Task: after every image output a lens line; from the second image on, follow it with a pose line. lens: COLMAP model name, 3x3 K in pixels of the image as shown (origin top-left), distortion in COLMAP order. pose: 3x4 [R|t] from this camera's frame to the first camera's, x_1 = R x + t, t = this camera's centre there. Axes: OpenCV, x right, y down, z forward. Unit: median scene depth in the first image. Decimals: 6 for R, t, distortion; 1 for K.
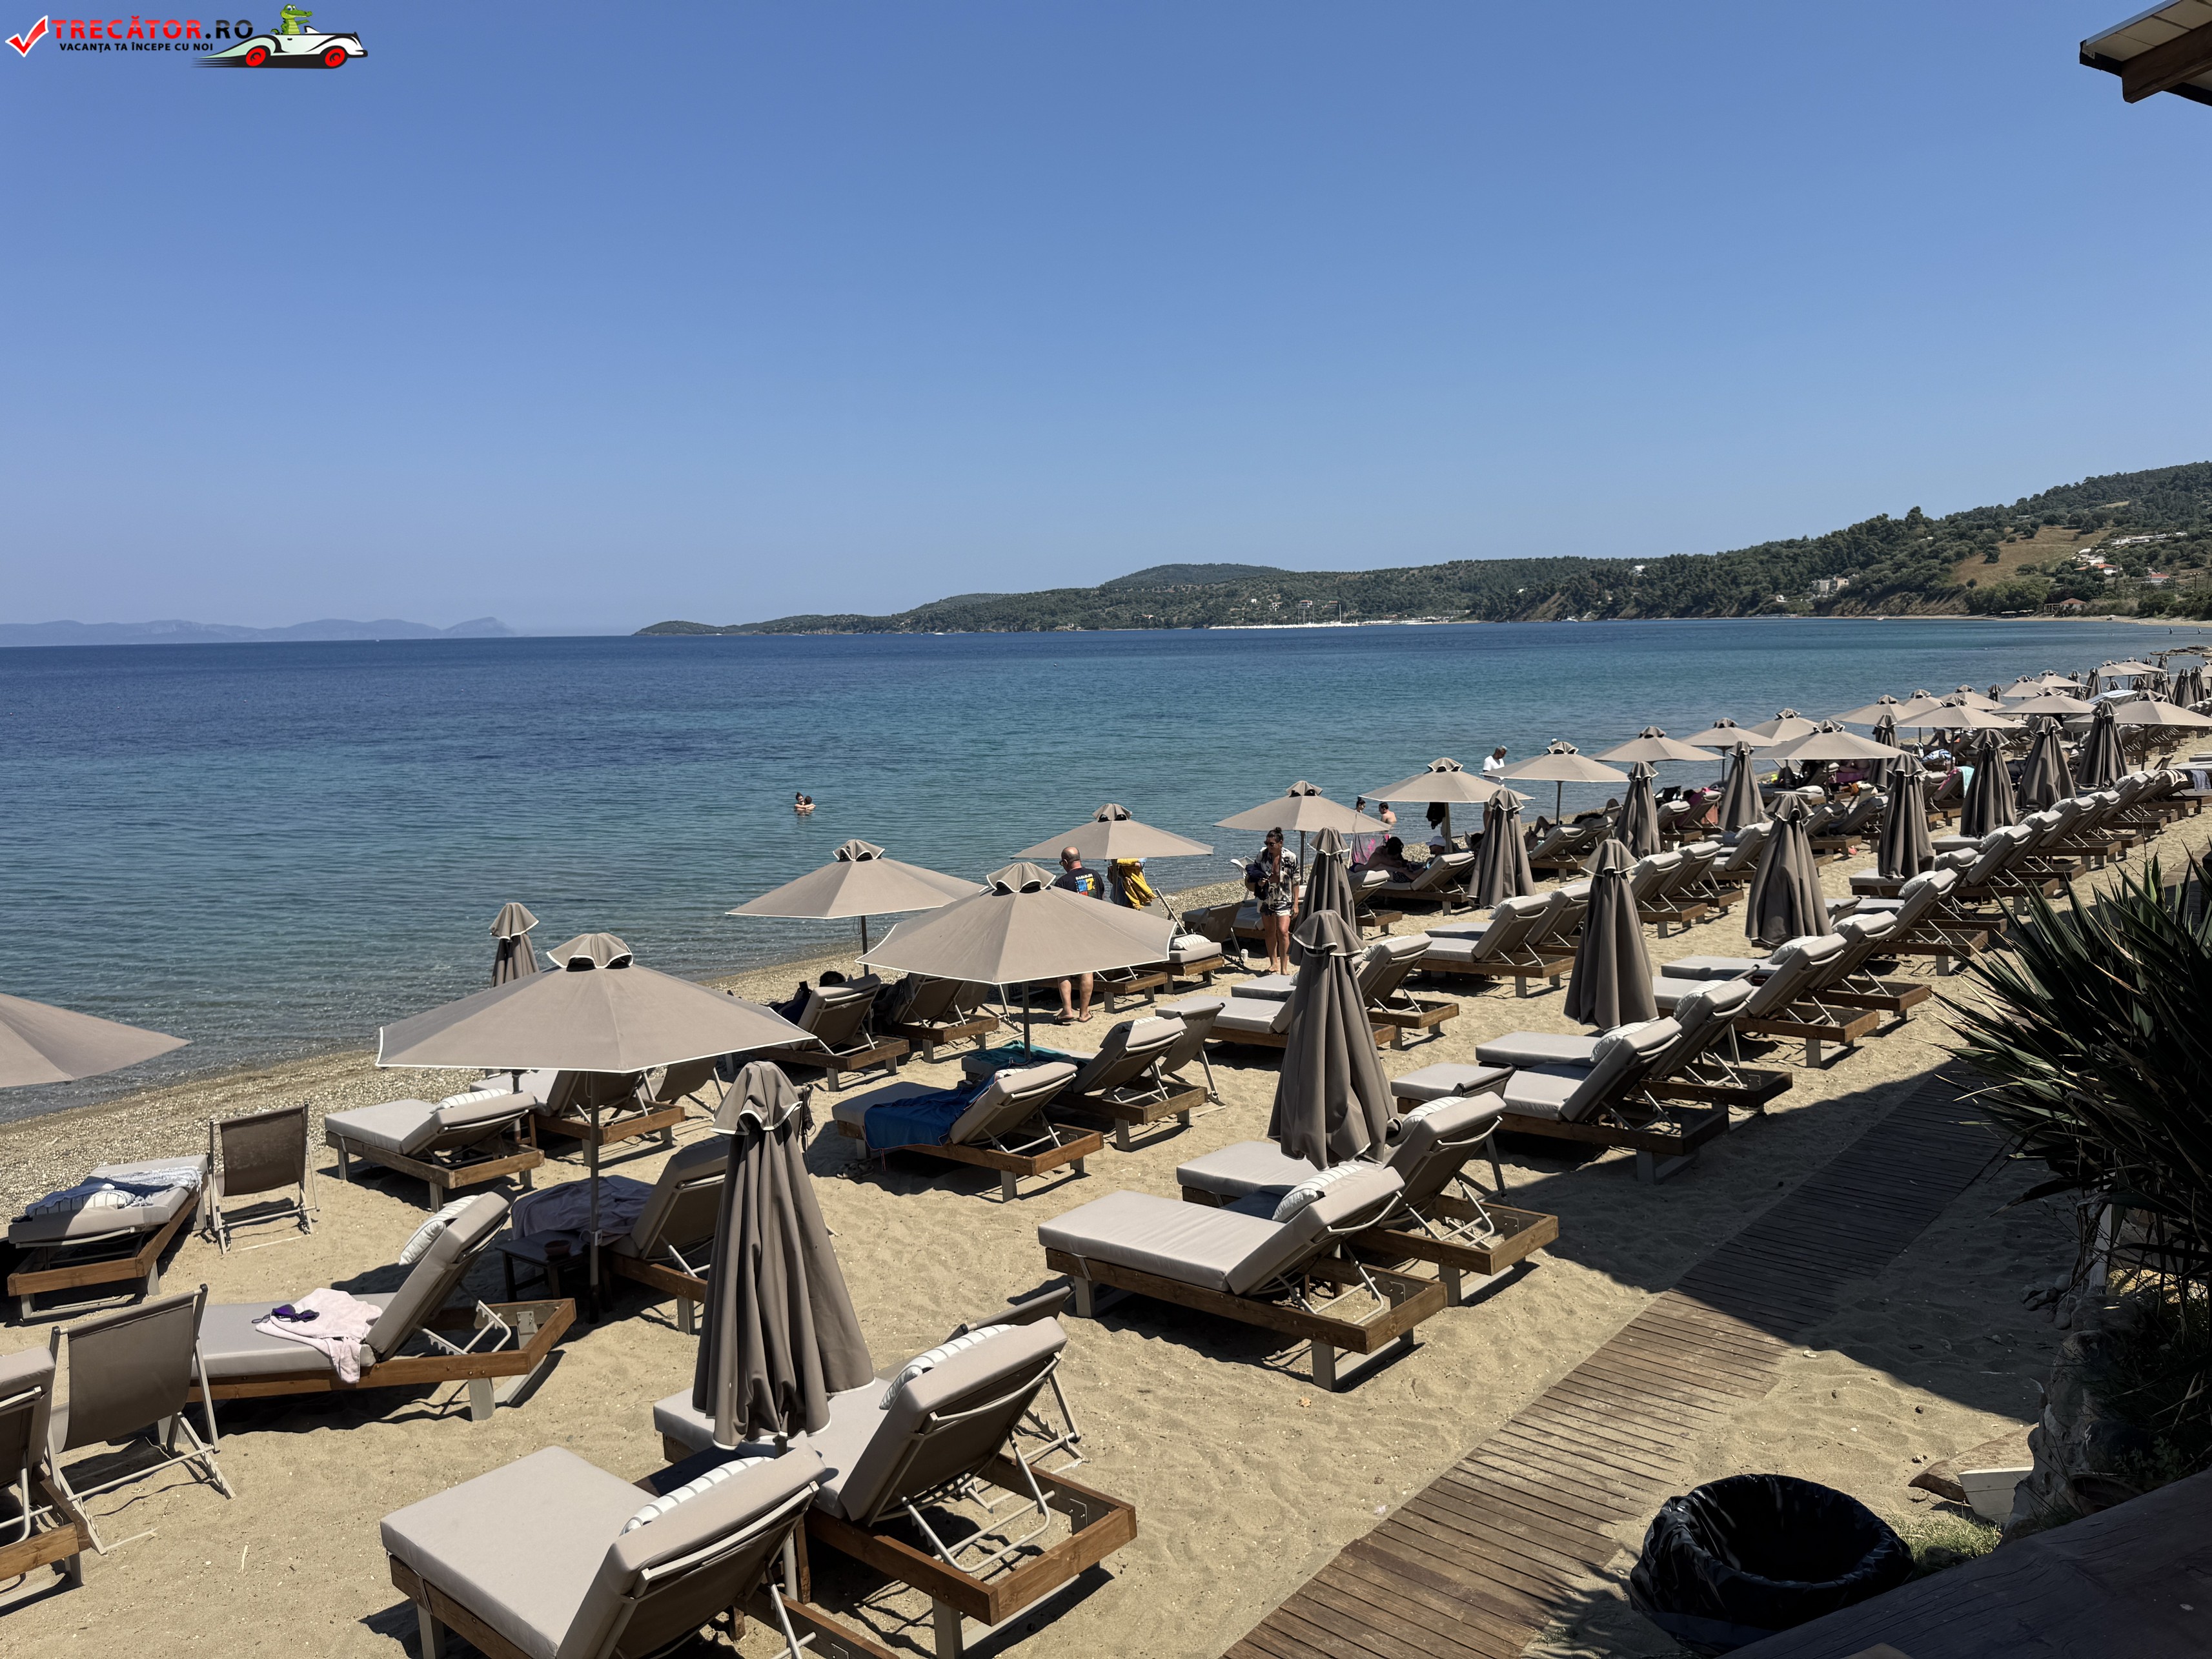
lens RADIAL K [[1567.7, 0, 1108.2], [0, 1567.7, 833.6], [0, 0, 1]] dist [0.025437, -0.041879]
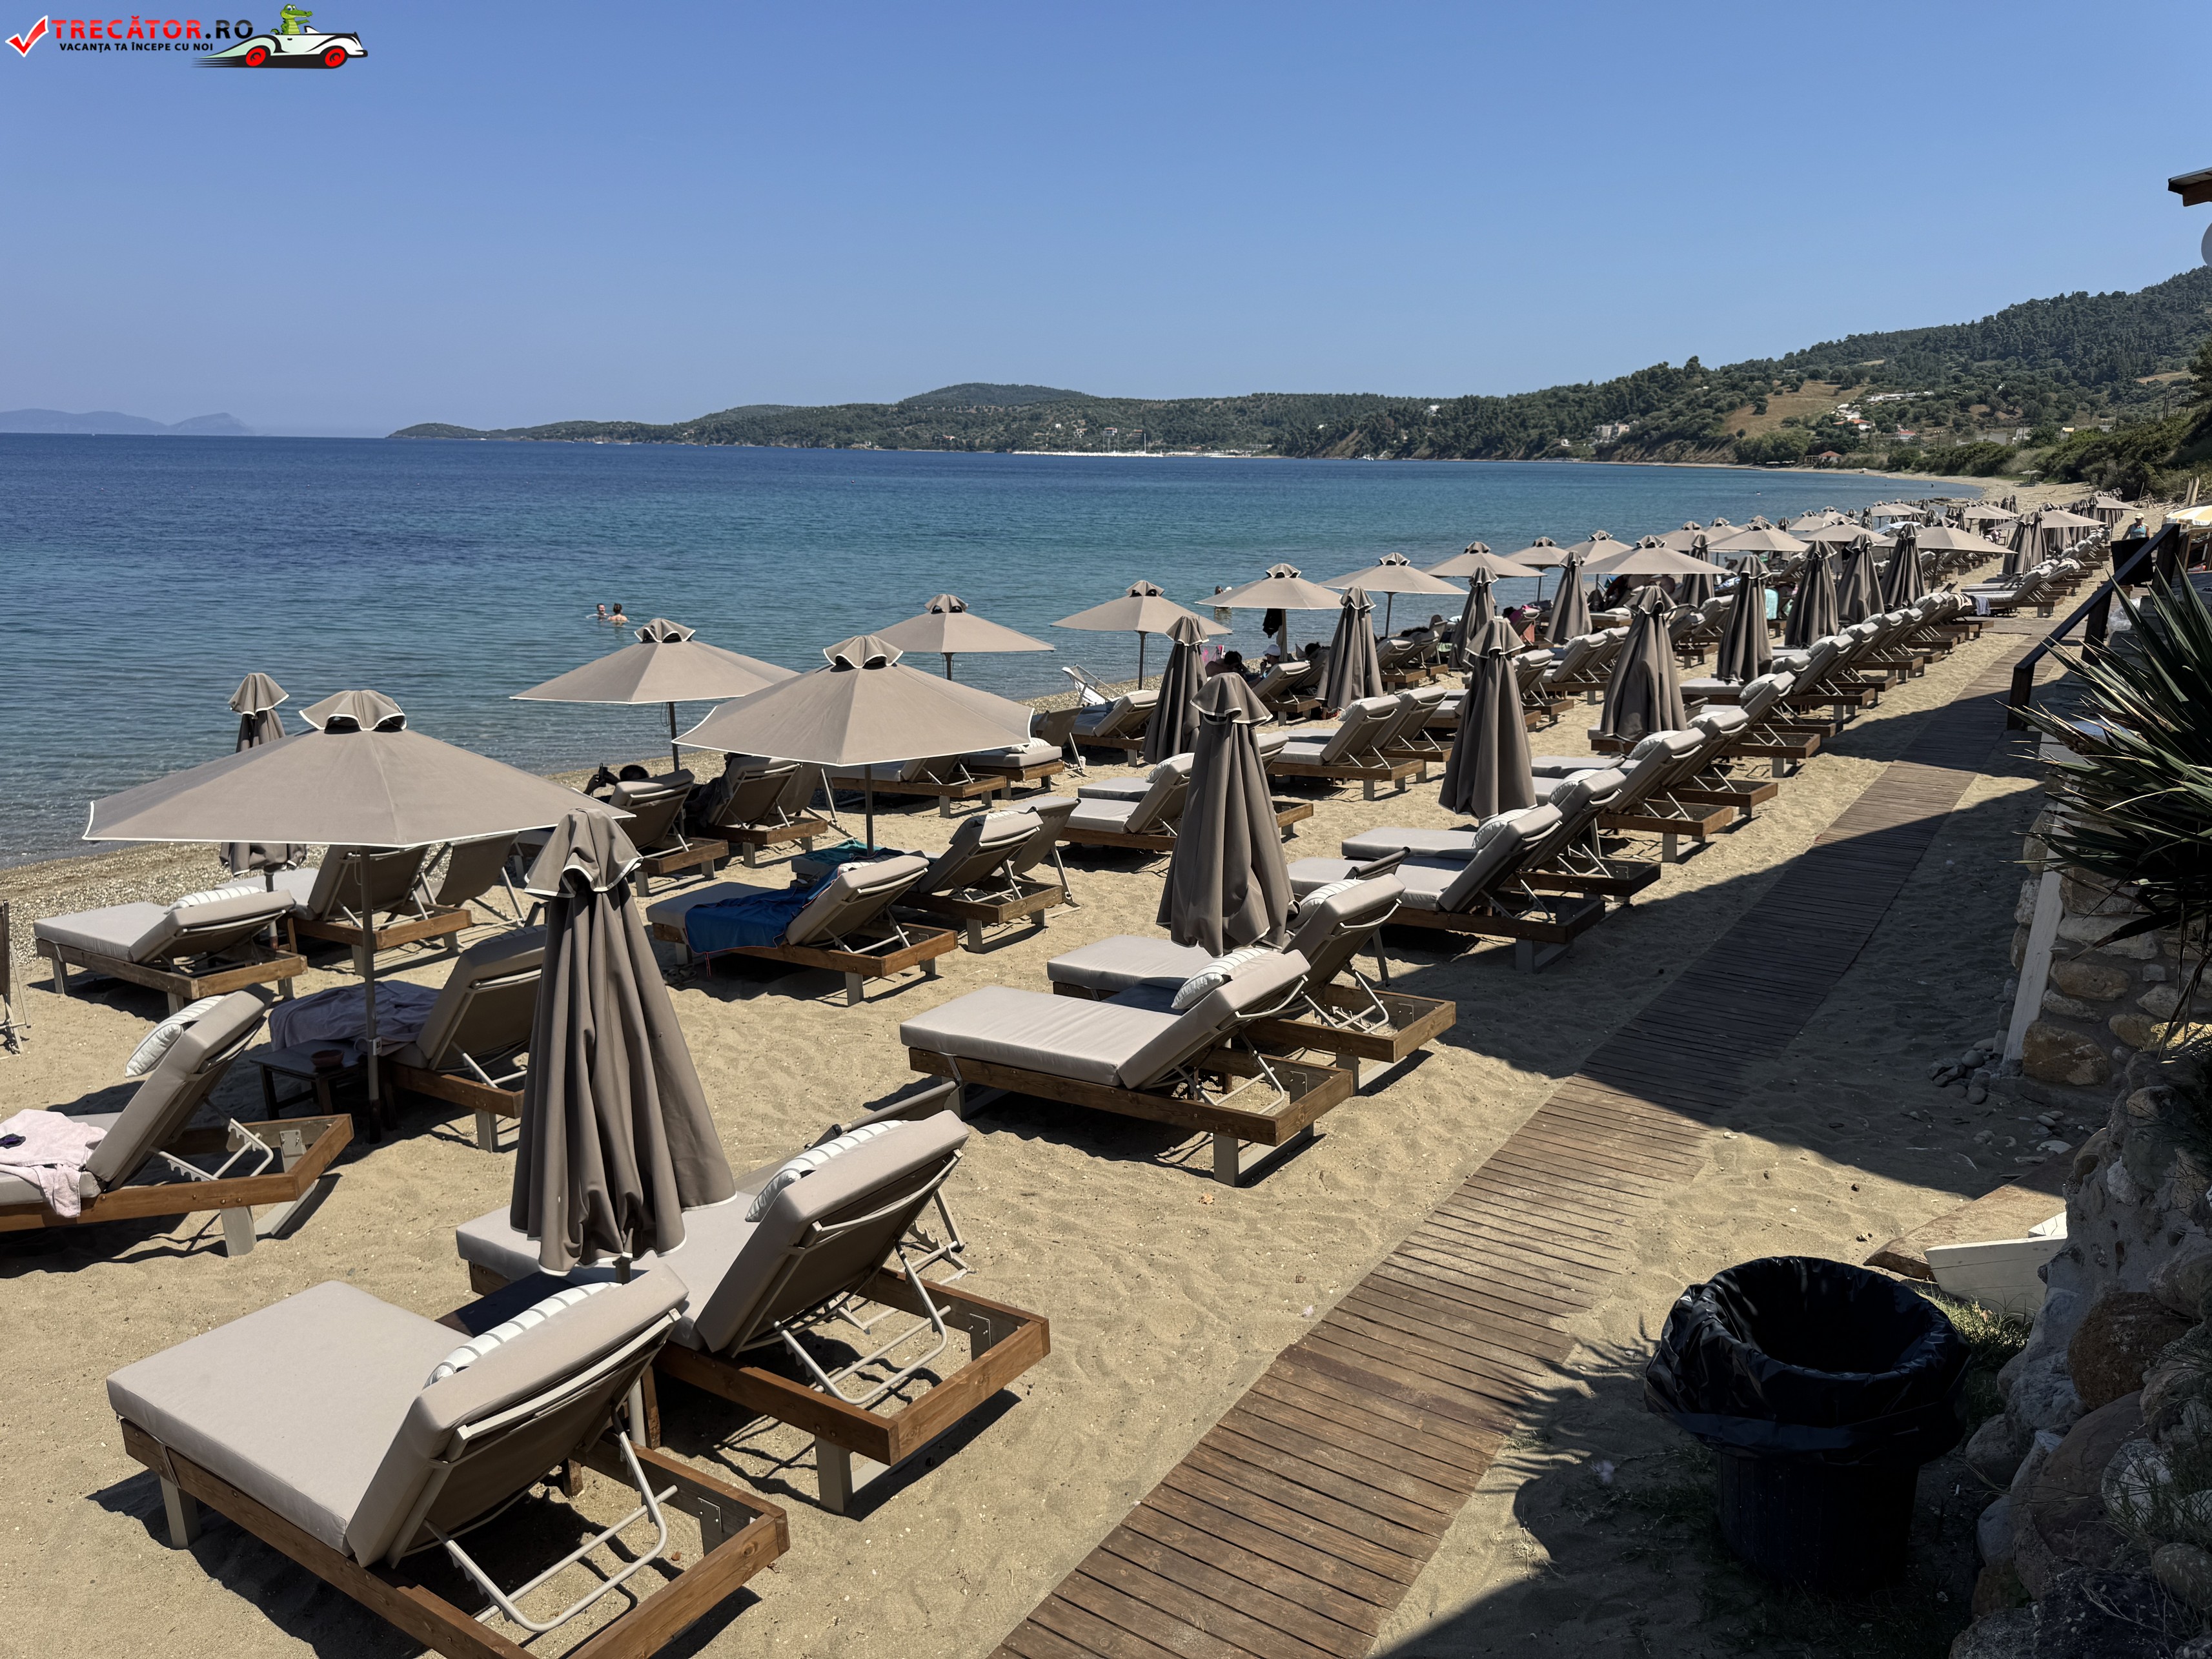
lens RADIAL K [[1564.1, 0, 1124.1], [0, 1564.1, 827.0], [0, 0, 1]] dist [0.016110, -0.022705]
pose [[0.990251, 0.000903, 0.139293, -0.043168], [-0.015121, 0.994766, 0.101050, 0.048958], [-0.138472, -0.102171, 0.985082, 0.121435]]
